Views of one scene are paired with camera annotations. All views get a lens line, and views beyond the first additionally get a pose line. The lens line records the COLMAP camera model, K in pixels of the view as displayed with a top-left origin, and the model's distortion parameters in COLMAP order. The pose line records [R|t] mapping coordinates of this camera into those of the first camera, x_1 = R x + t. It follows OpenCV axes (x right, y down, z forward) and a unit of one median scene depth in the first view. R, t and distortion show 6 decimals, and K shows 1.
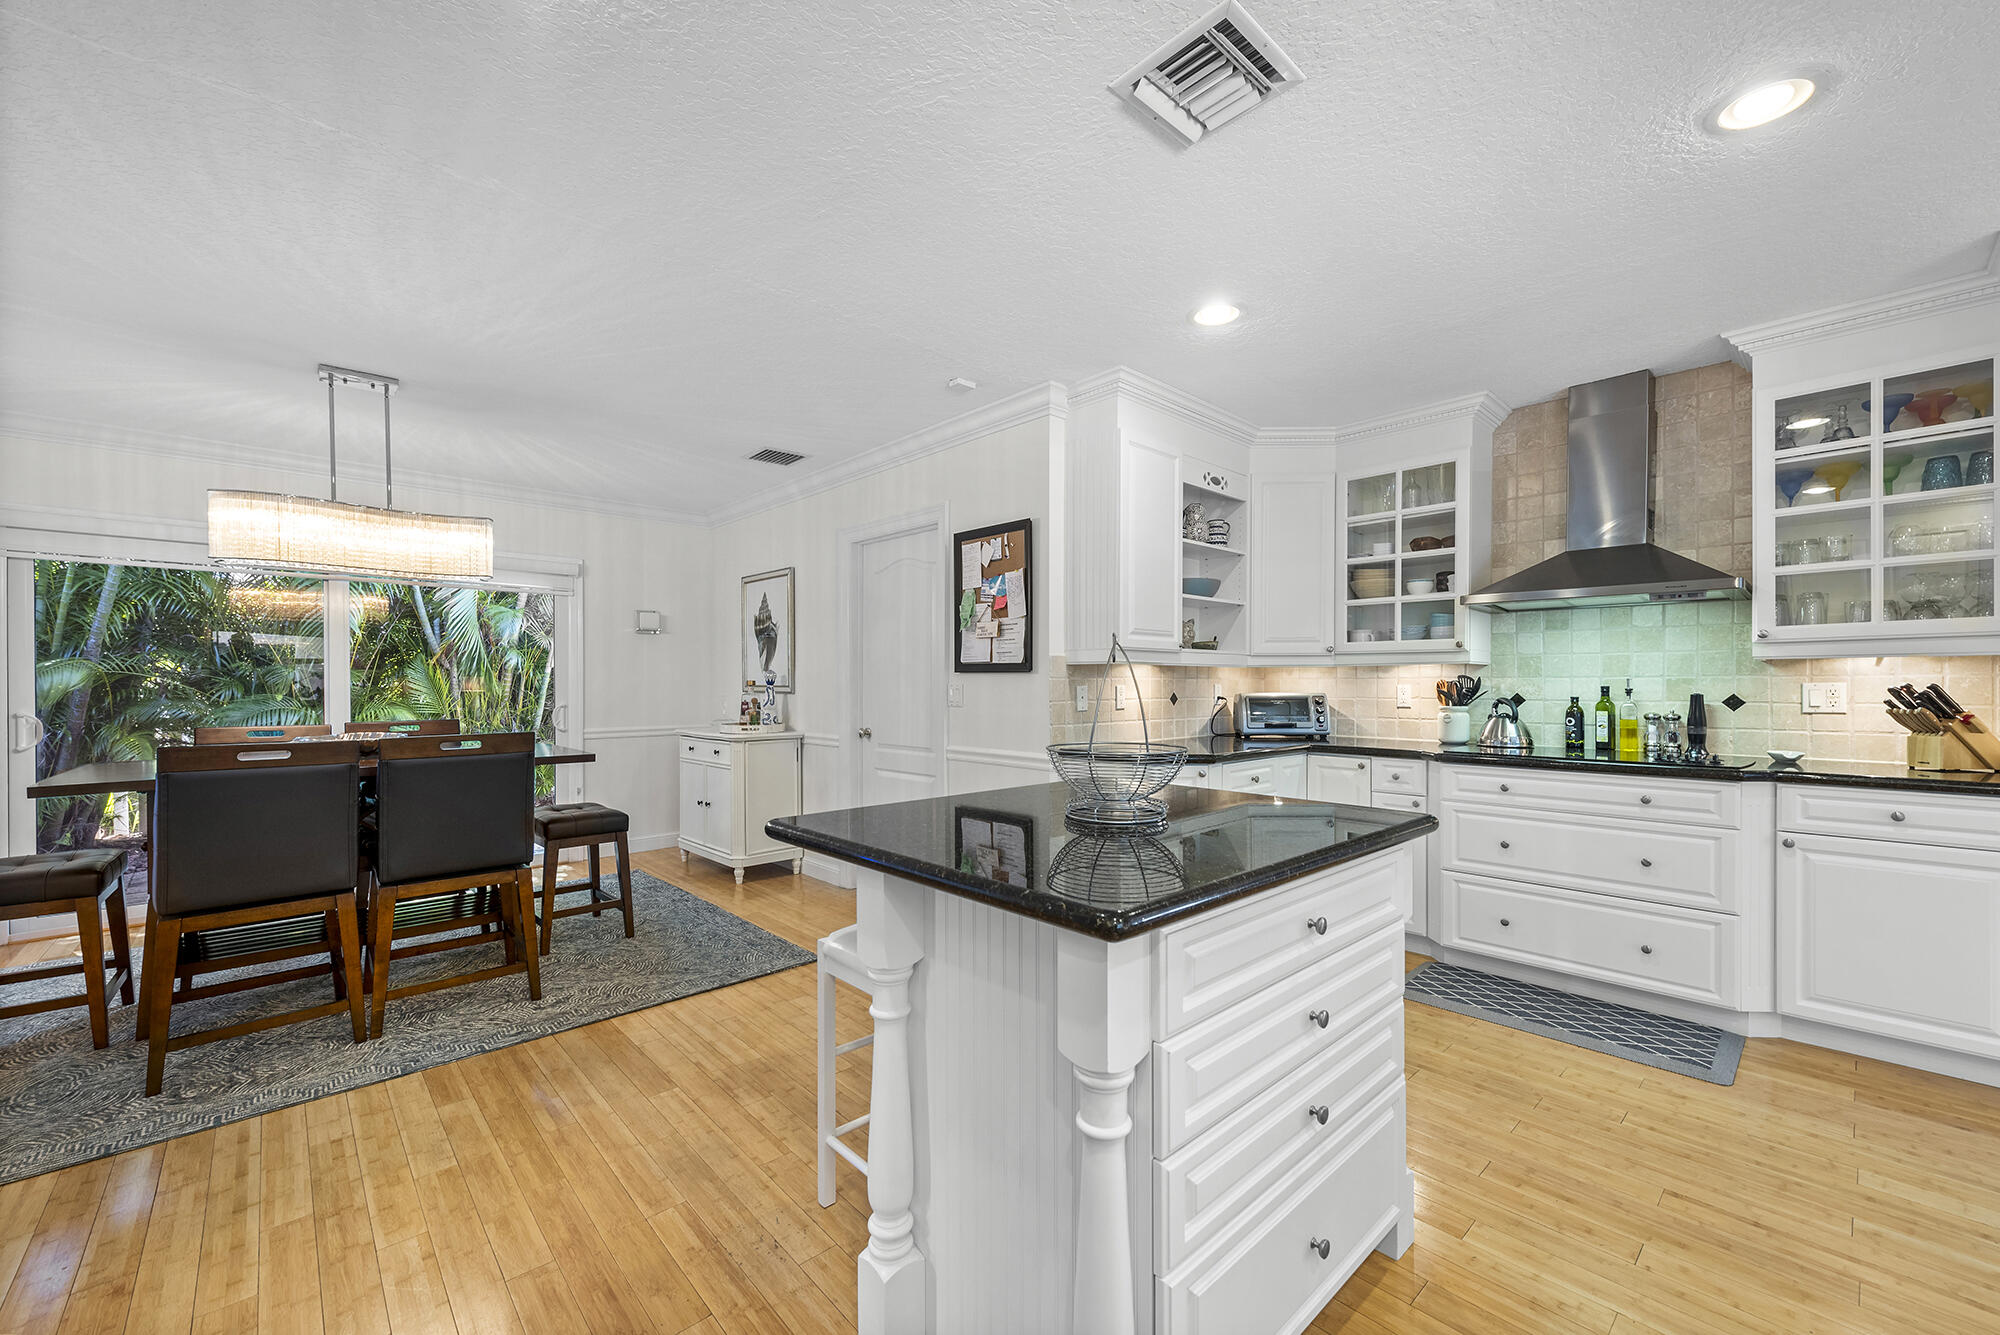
lens RADIAL K [[785.3, 0, 999.4], [0, 785.3, 688.5], [0, 0, 1]] dist [0.012719, -0.003386]
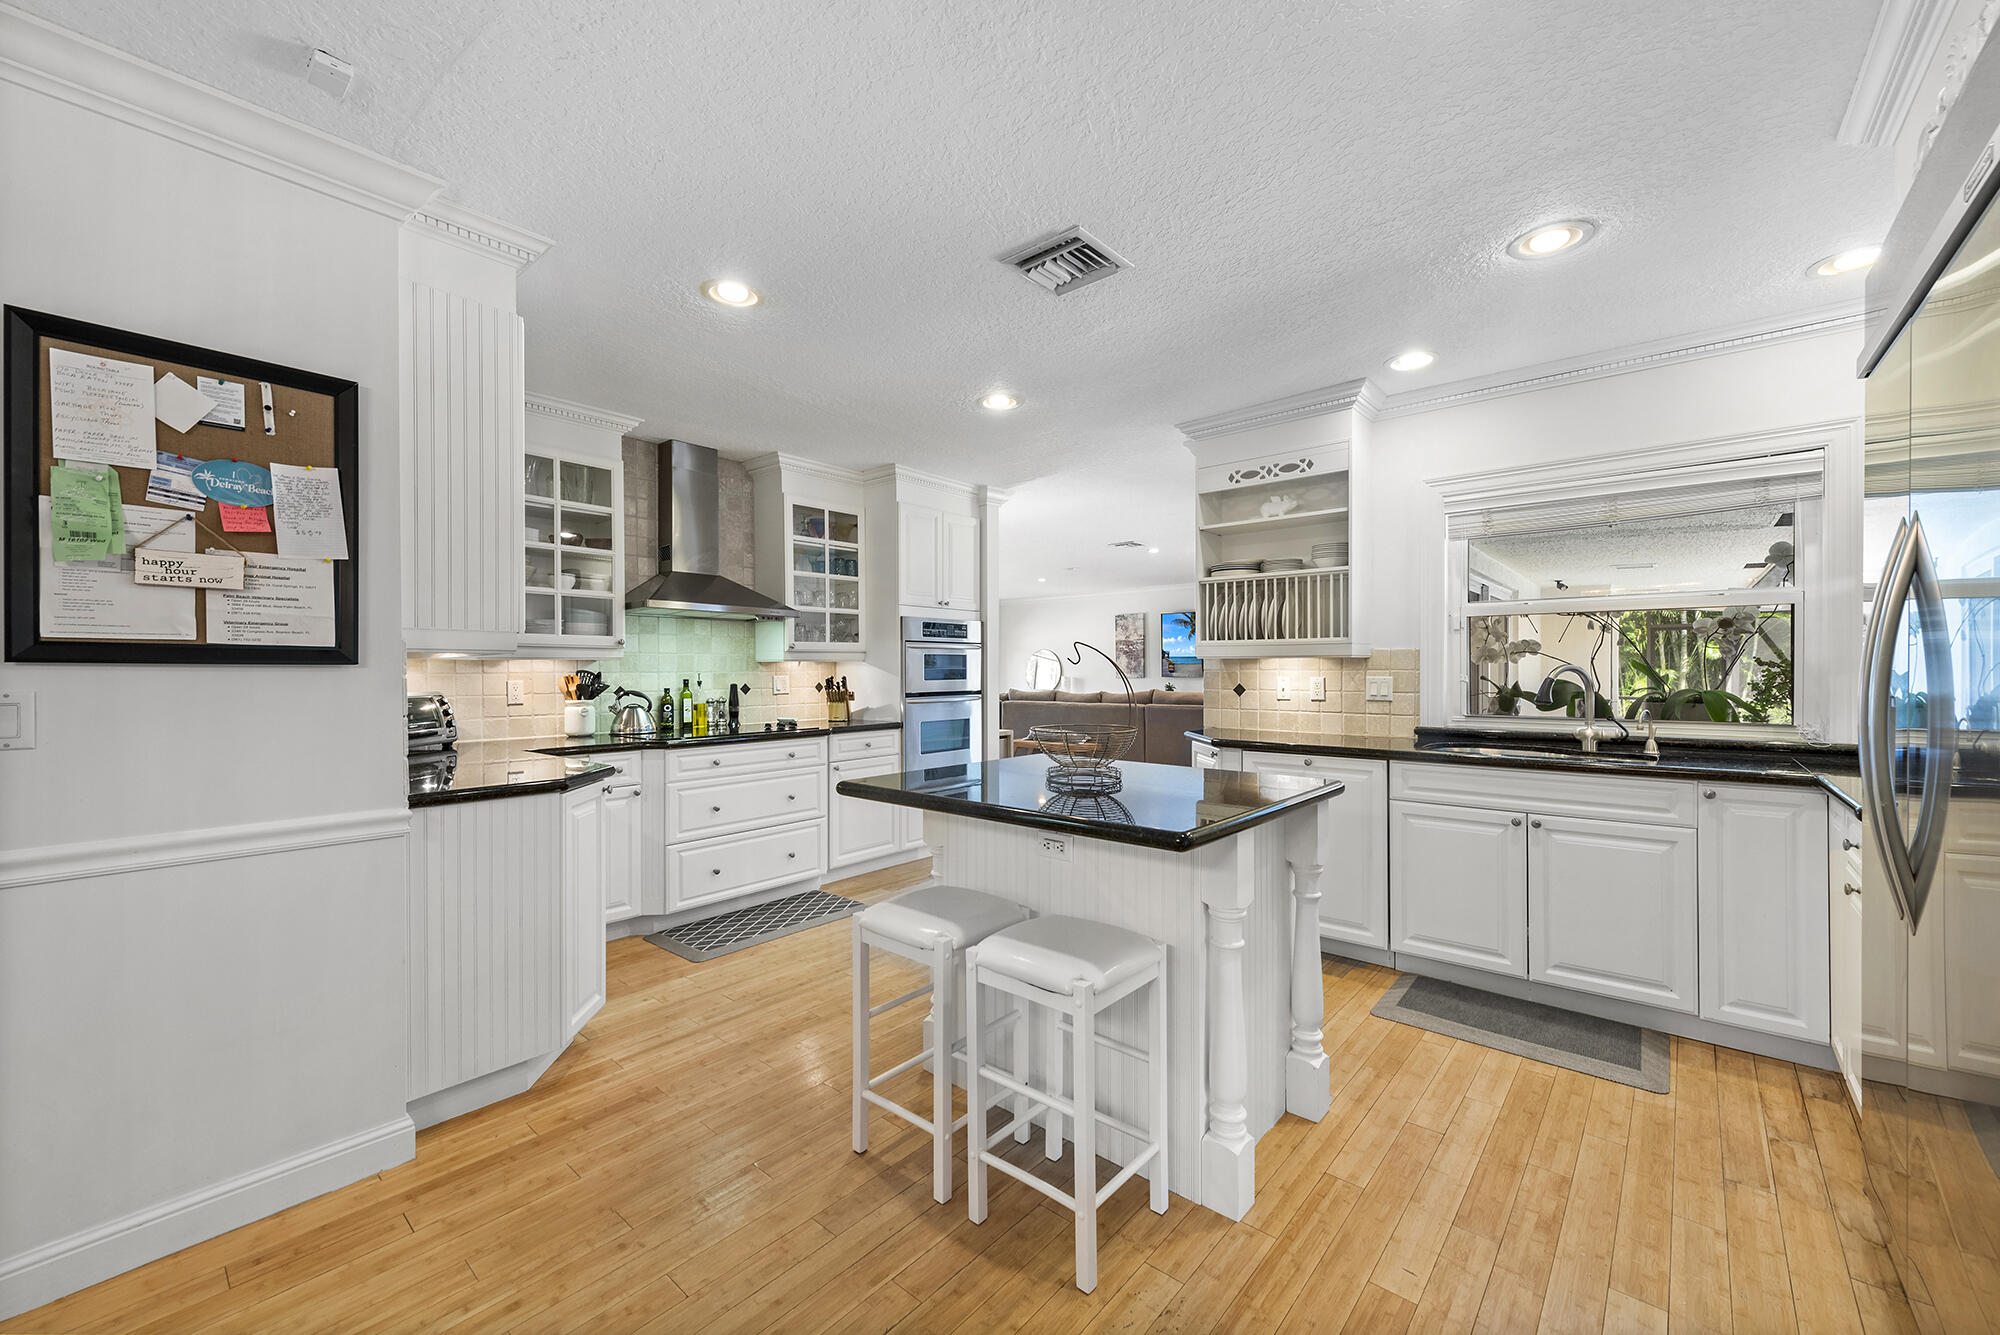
lens RADIAL K [[785.3, 0, 993.3], [0, 785.3, 674.7], [0, 0, 1]] dist [0.012719, -0.003386]
pose [[-0.110207, -0.005014, 0.993896, -0.570206], [0.010169, 0.999929, 0.006172, -0.013070], [-0.993857, 0.010787, -0.110148, 0.638188]]
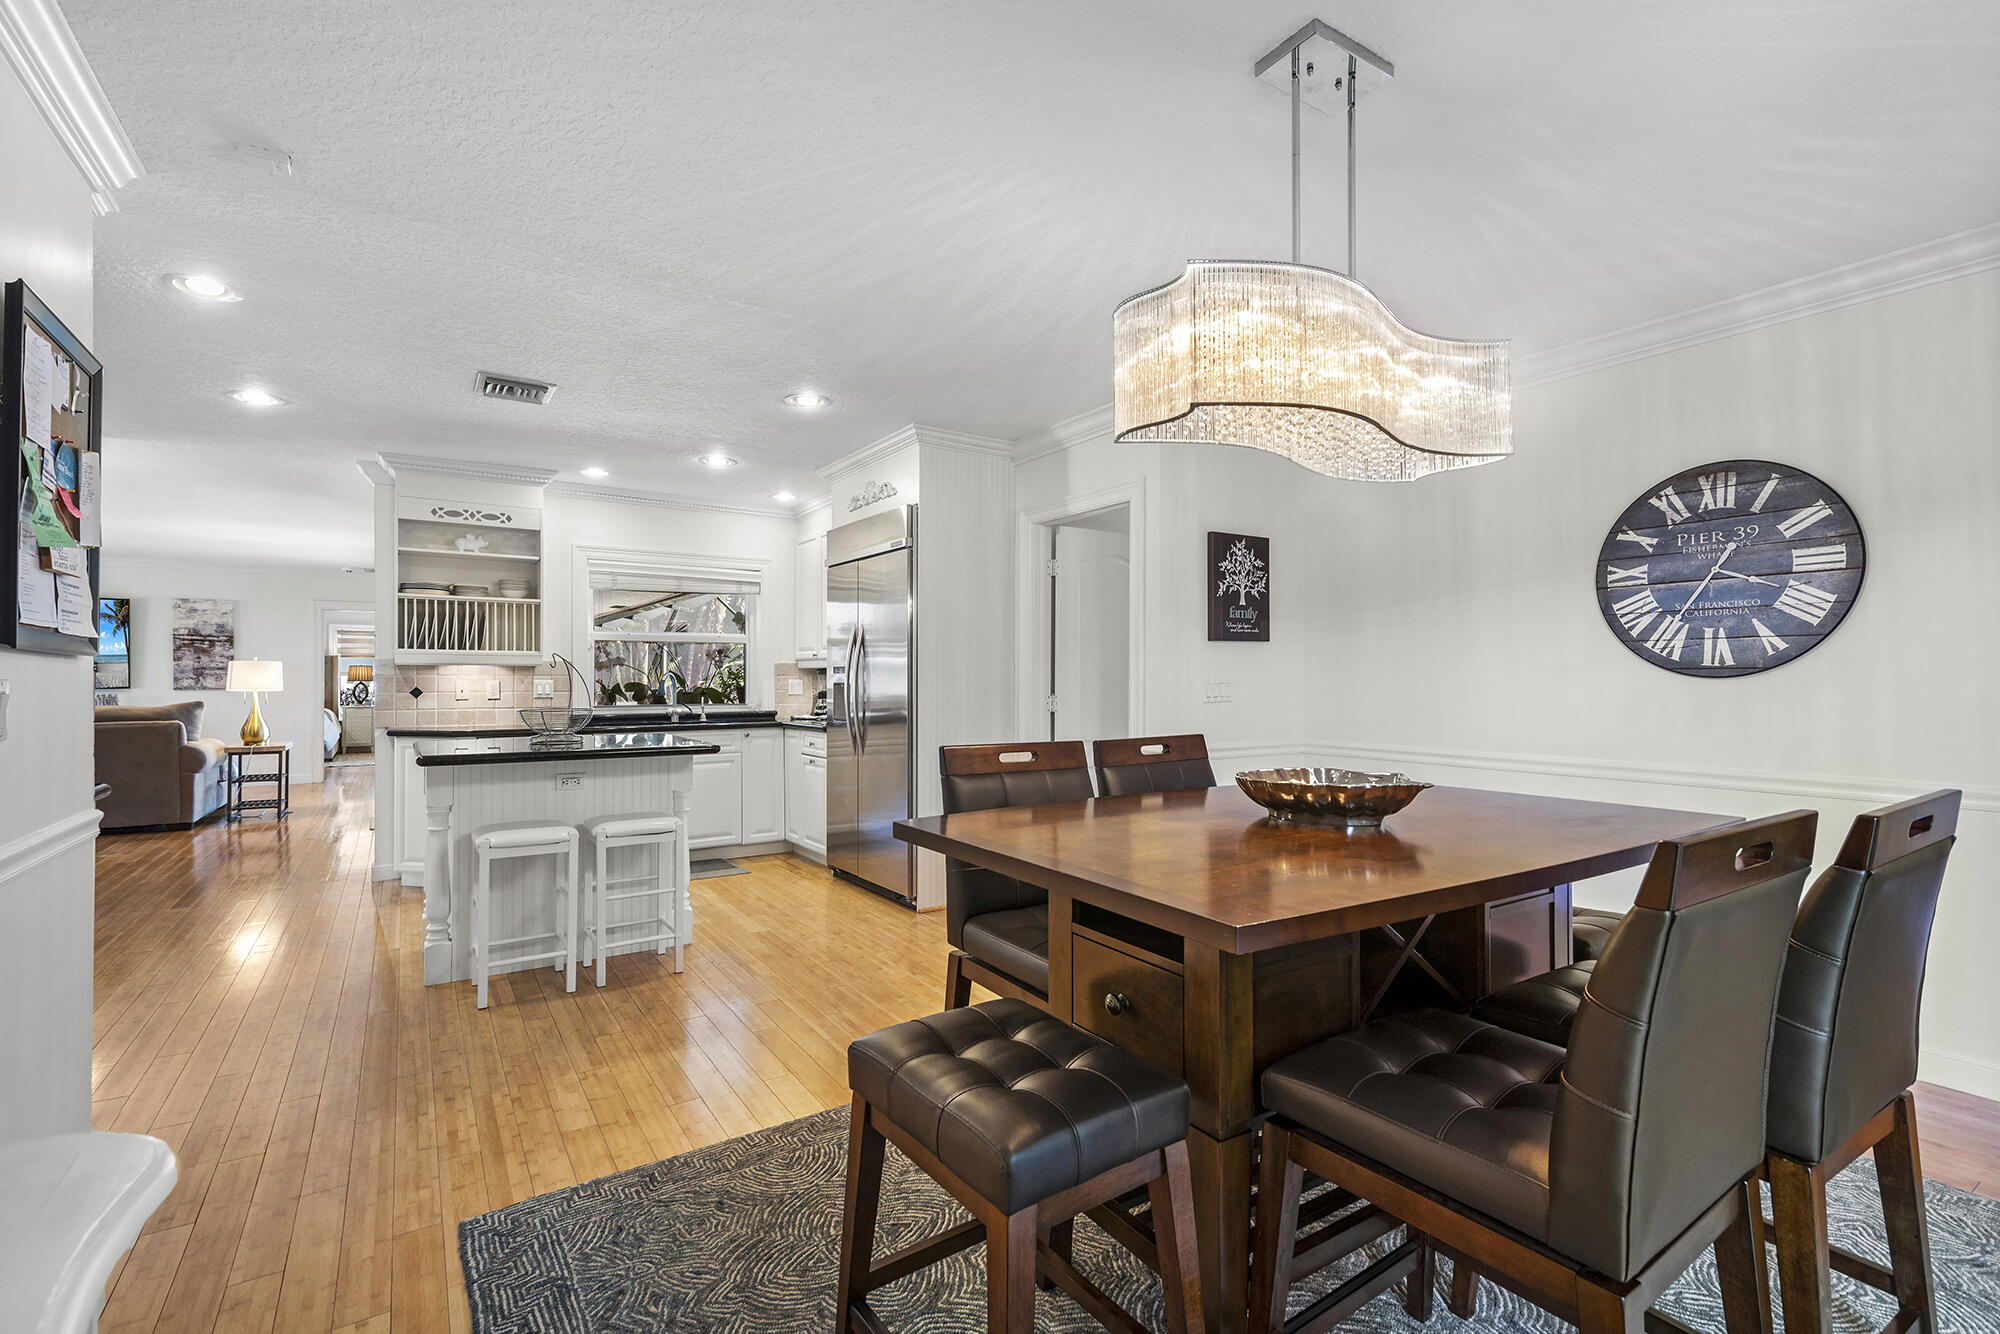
lens RADIAL K [[901.7, 0, 1003.8], [0, 901.7, 674.1], [0, 0, 1]] dist [0.010879, -0.002869]
pose [[-0.988445, 0.004111, 0.151526, -0.670317], [0.004426, 0.999989, 0.001739, -0.009010], [-0.151517, 0.002390, -0.988452, 1.551010]]
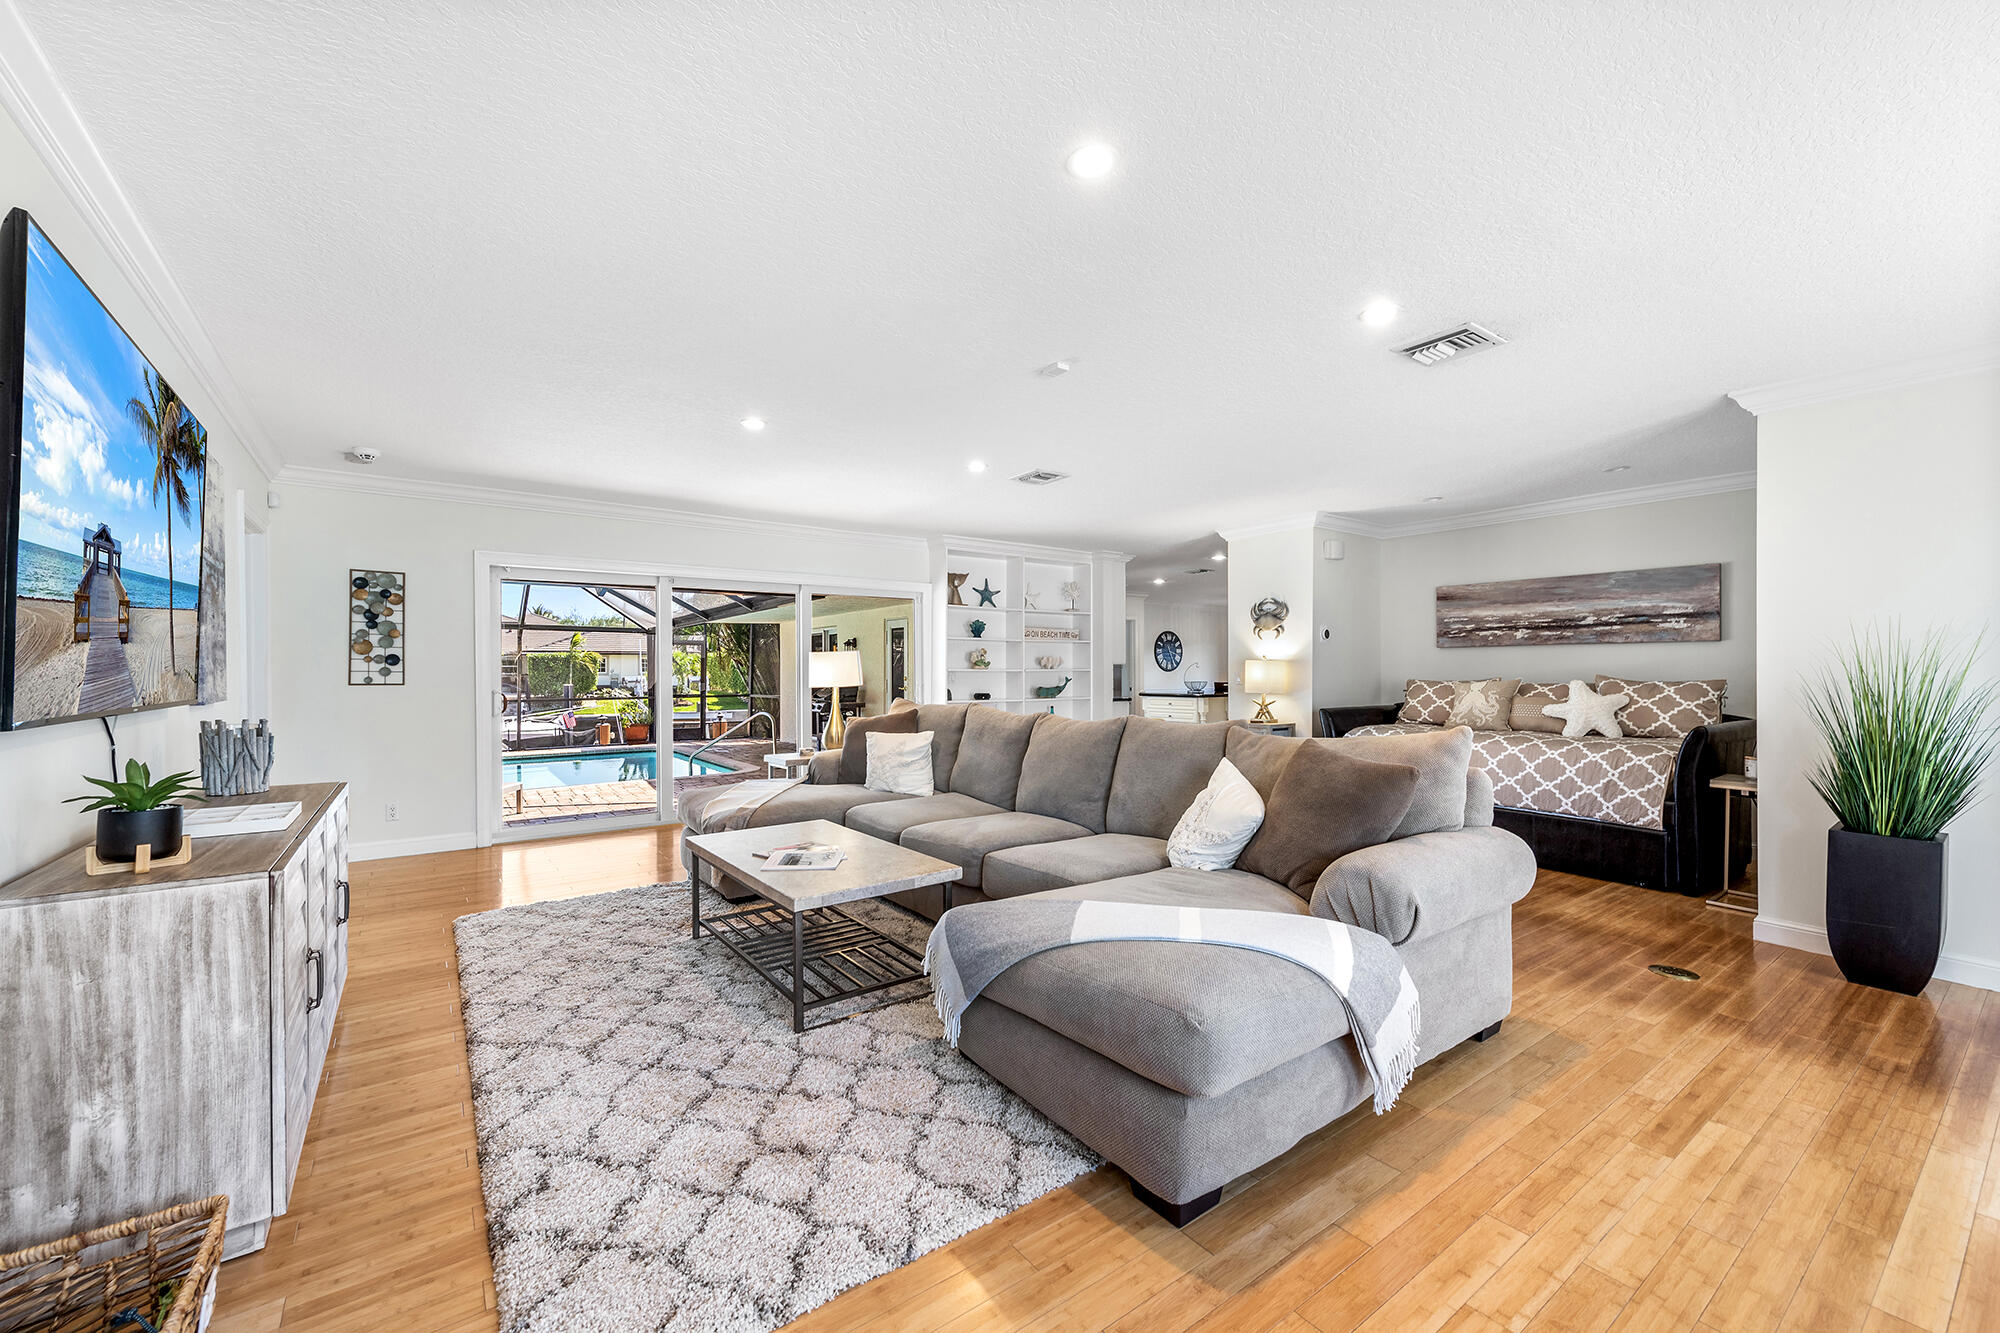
lens RADIAL K [[785.3, 0, 994.3], [0, 785.3, 680.9], [0, 0, 1]] dist [0.012719, -0.003386]
pose [[-0.123059, 0.015745, -0.992274, 3.618620], [-0.002921, 0.999864, 0.016228, -0.014158], [0.992395, 0.004895, -0.122997, 0.039095]]
